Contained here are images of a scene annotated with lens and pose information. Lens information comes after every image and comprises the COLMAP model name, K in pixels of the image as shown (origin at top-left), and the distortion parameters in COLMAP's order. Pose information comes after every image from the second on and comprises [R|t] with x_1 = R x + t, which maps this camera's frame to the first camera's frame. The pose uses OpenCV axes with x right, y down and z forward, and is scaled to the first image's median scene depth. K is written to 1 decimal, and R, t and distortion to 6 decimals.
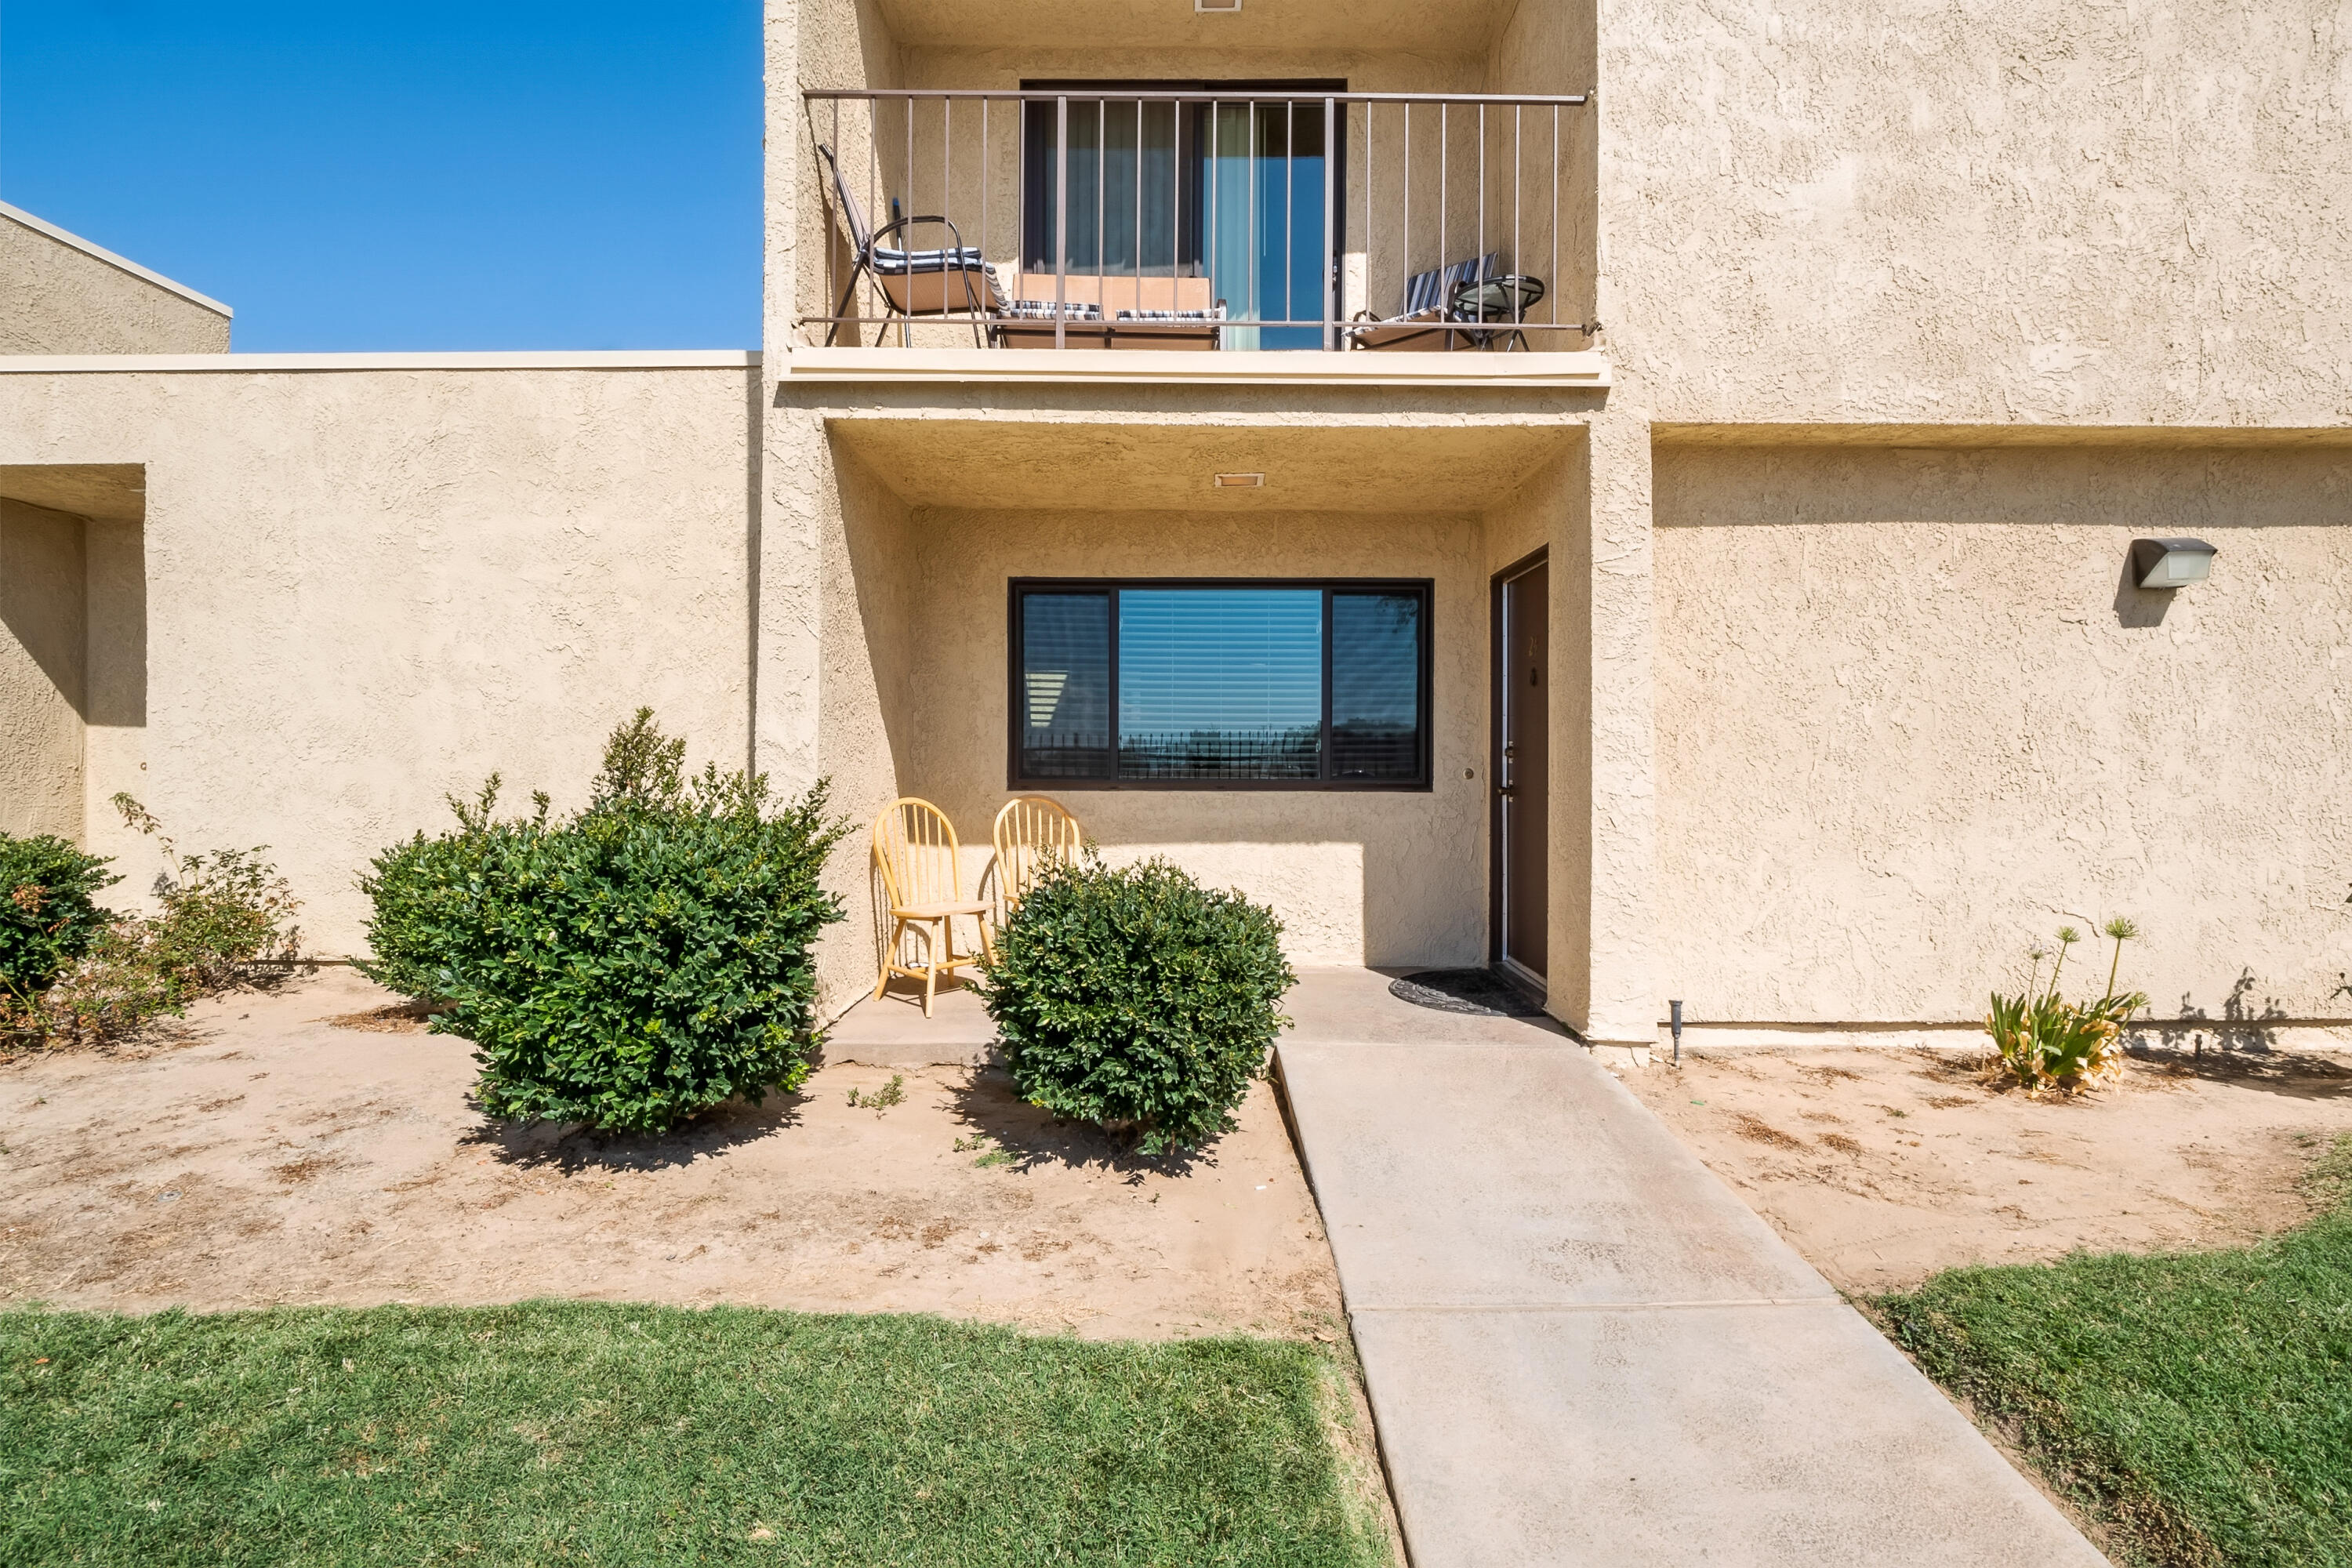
lens RADIAL K [[1111.5, 0, 1182.0], [0, 1111.5, 769.9], [0, 0, 1]] dist [-0.015283, -0.001043]
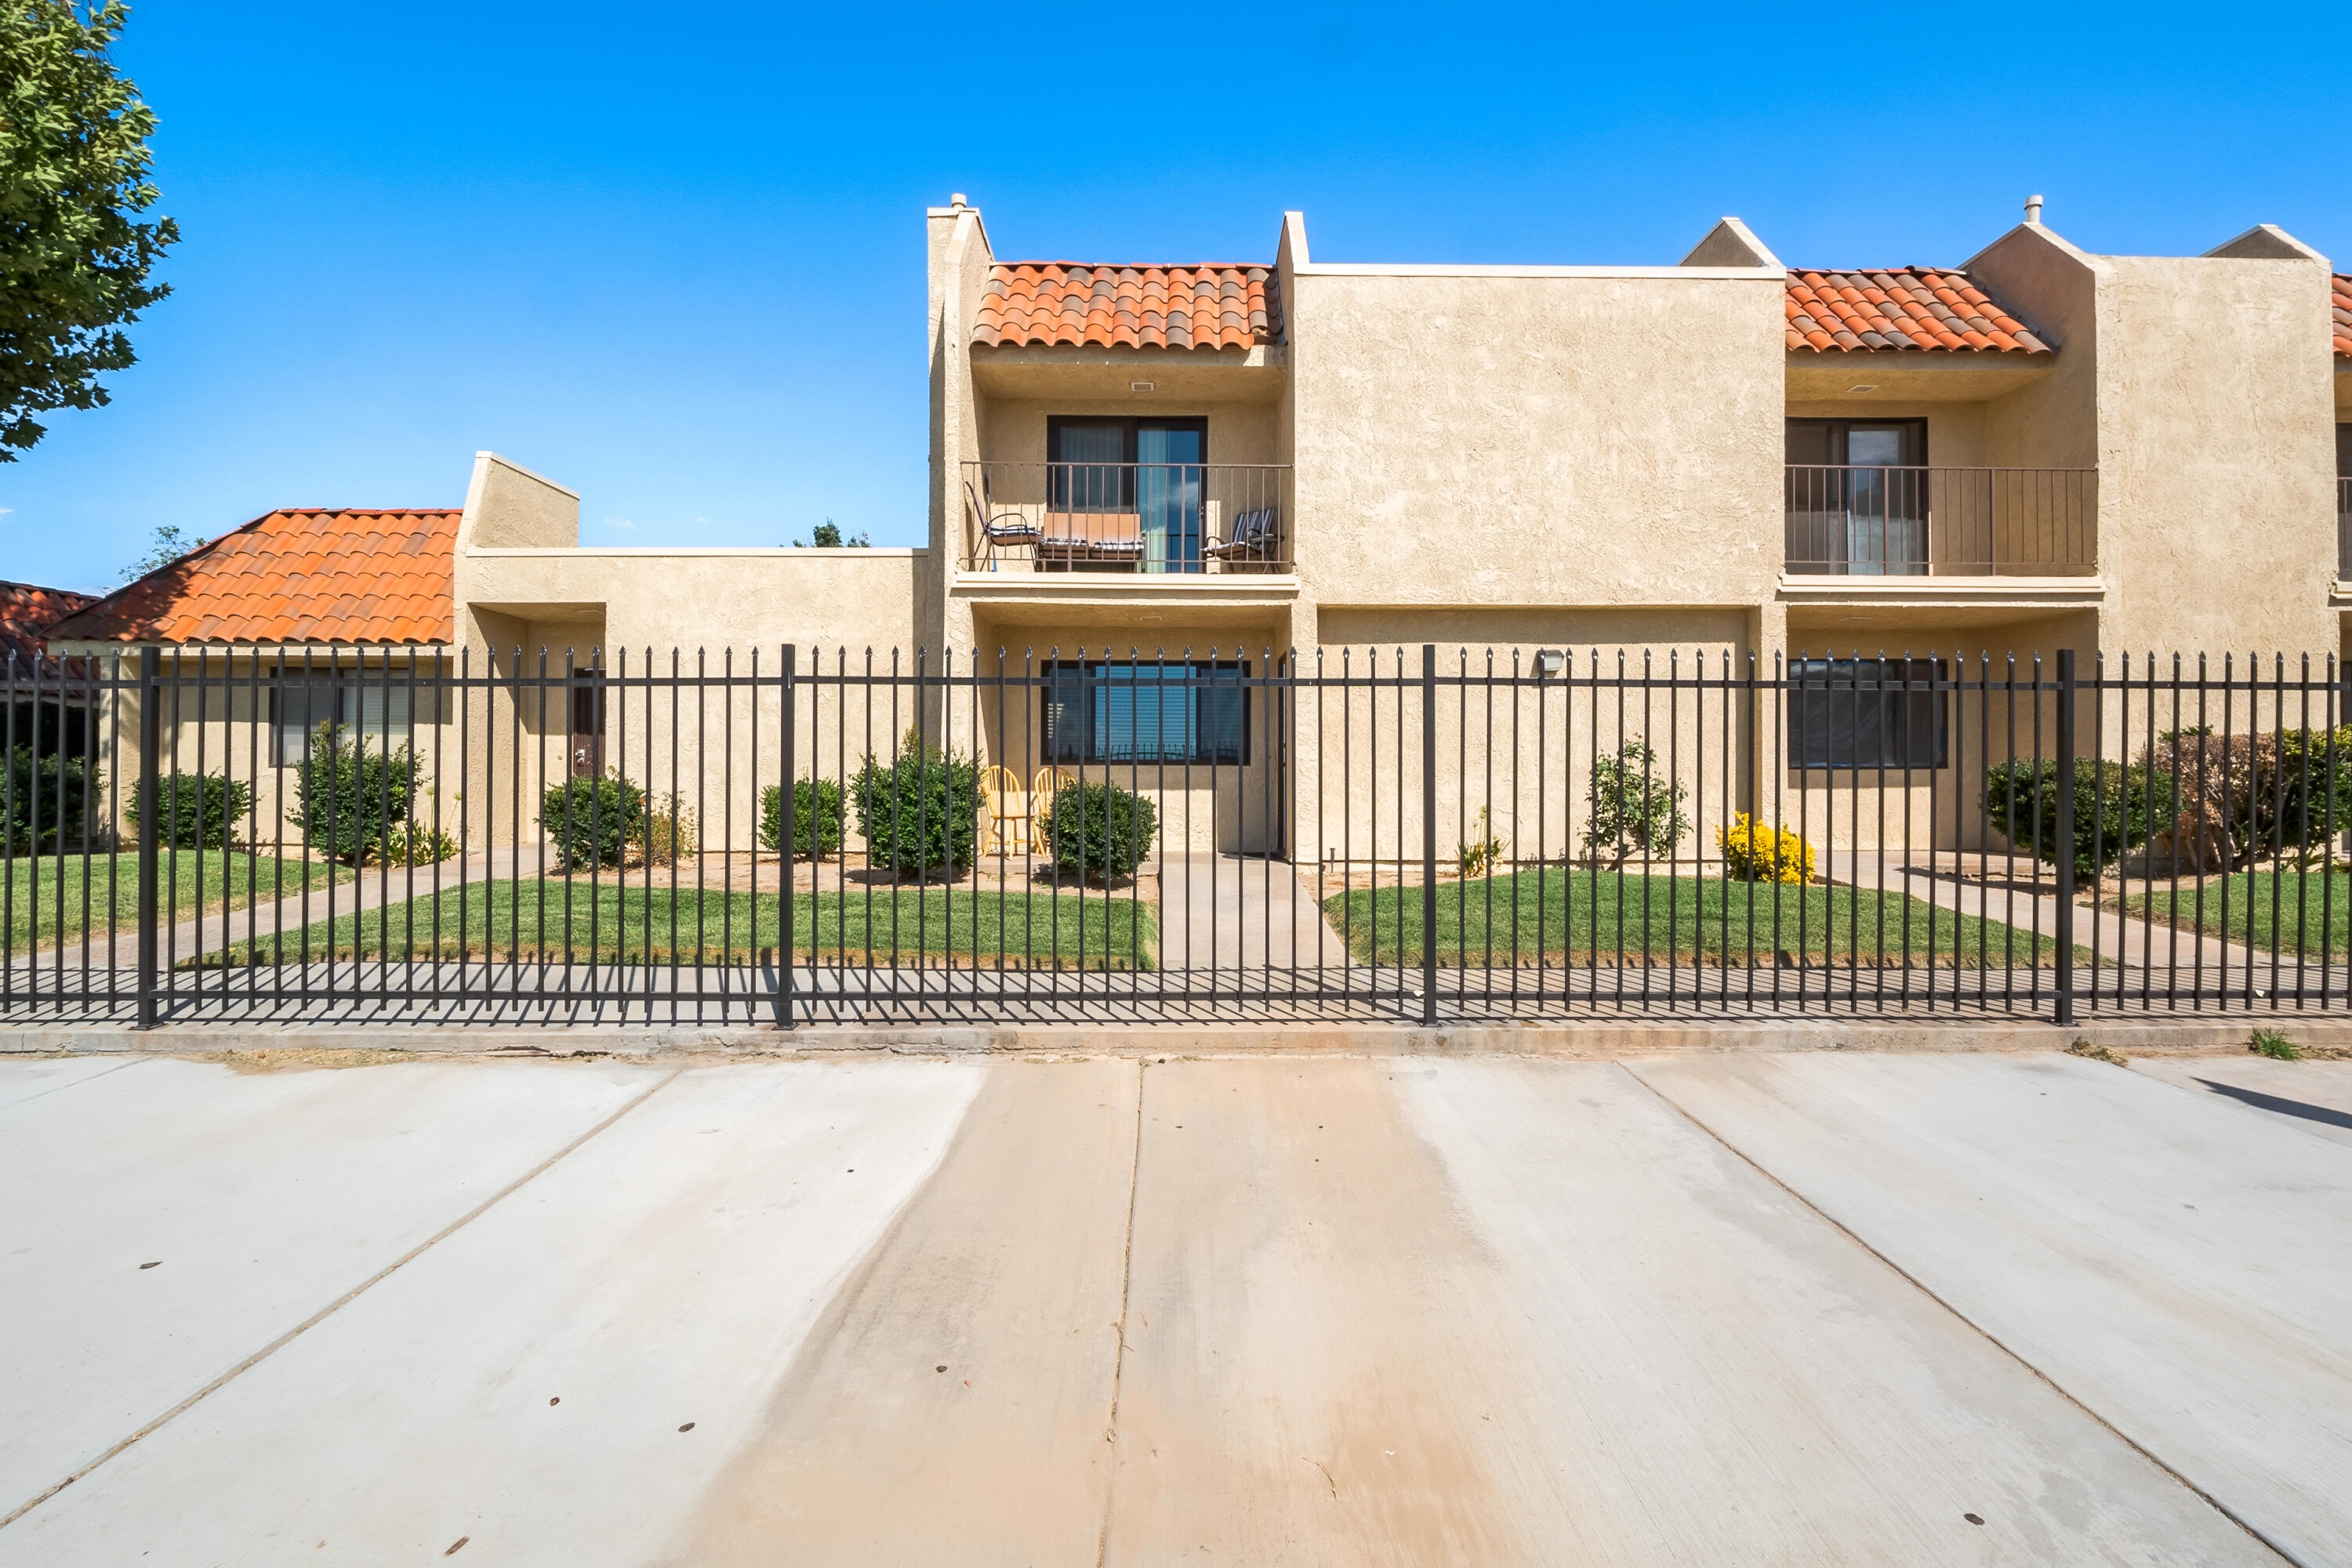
lens RADIAL K [[1111.5, 0, 1186.5], [0, 1111.5, 780.1], [0, 0, 1]] dist [-0.015283, -0.001043]
pose [[0.999886, -0.000561, 0.015102, 0.104724], [0.000796, 0.999878, -0.015582, 0.103392], [-0.015091, 0.015592, 0.999765, -1.386831]]
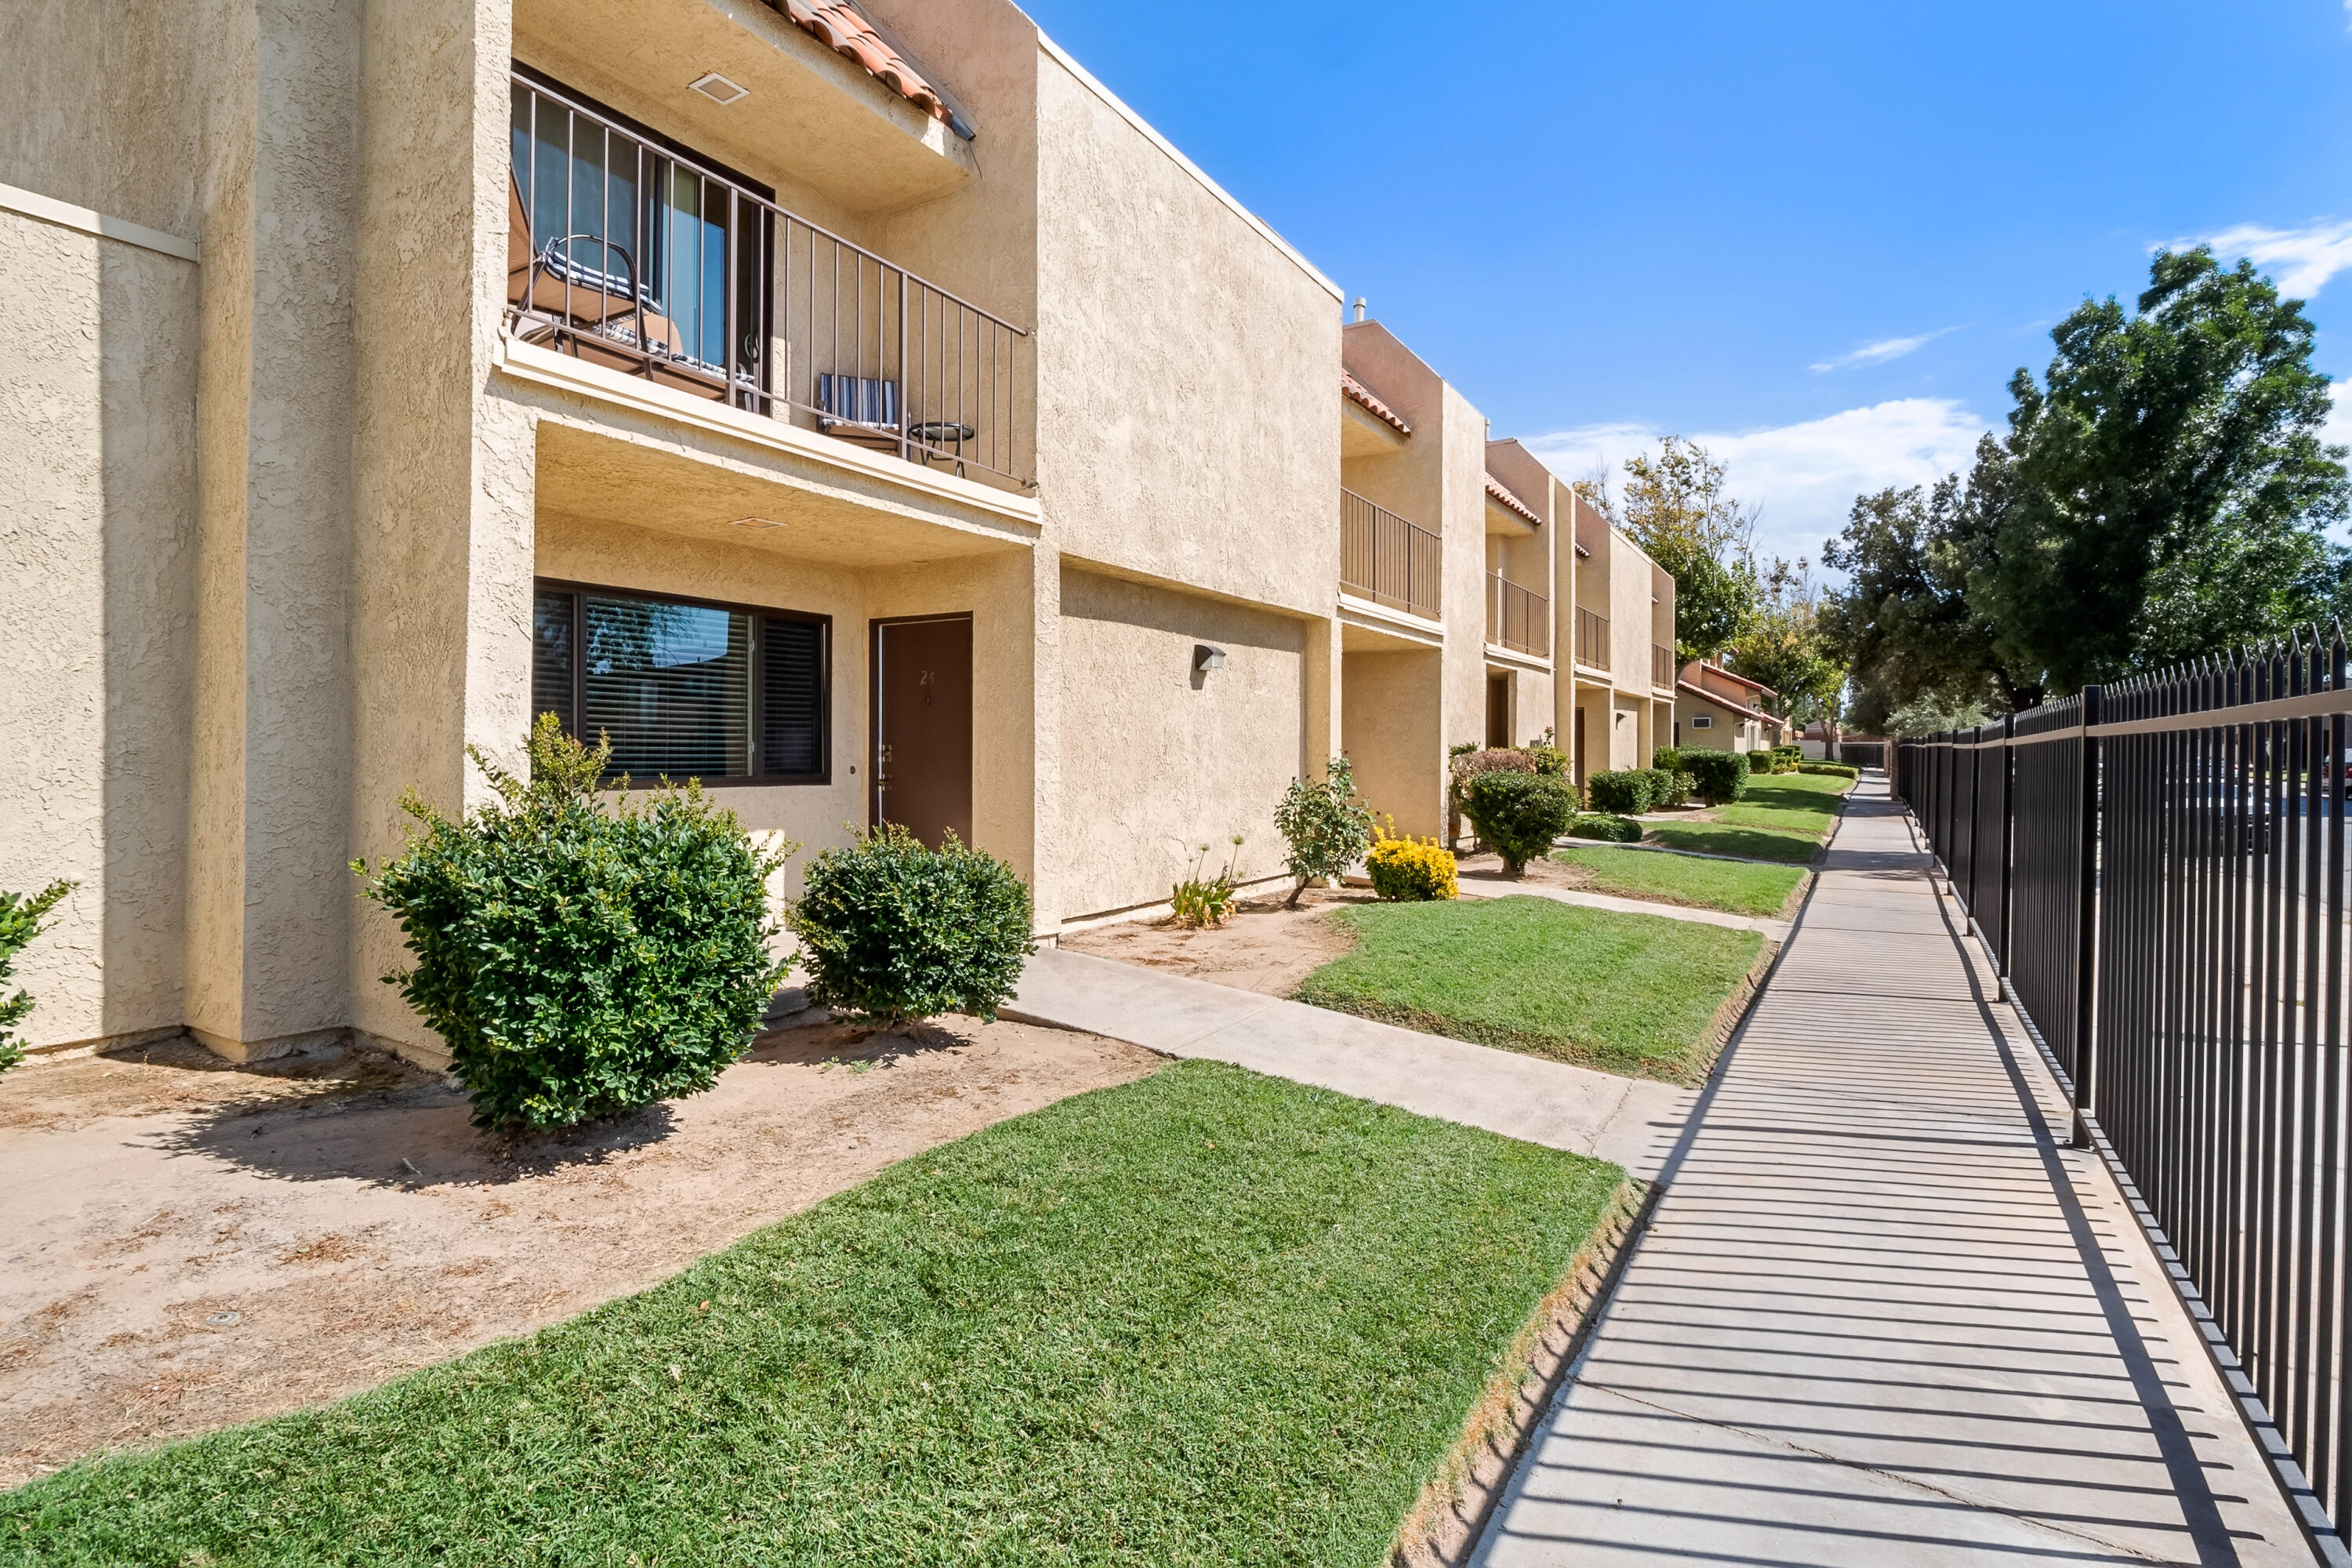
lens RADIAL K [[1111.5, 0, 1197.1], [0, 1111.5, 769.8], [0, 0, 1]] dist [-0.015283, -0.001043]
pose [[0.516548, -0.012864, 0.856161, -0.865872], [0.009125, 0.999913, 0.009518, -0.007201], [-0.856210, 0.002895, 0.516621, -0.013565]]
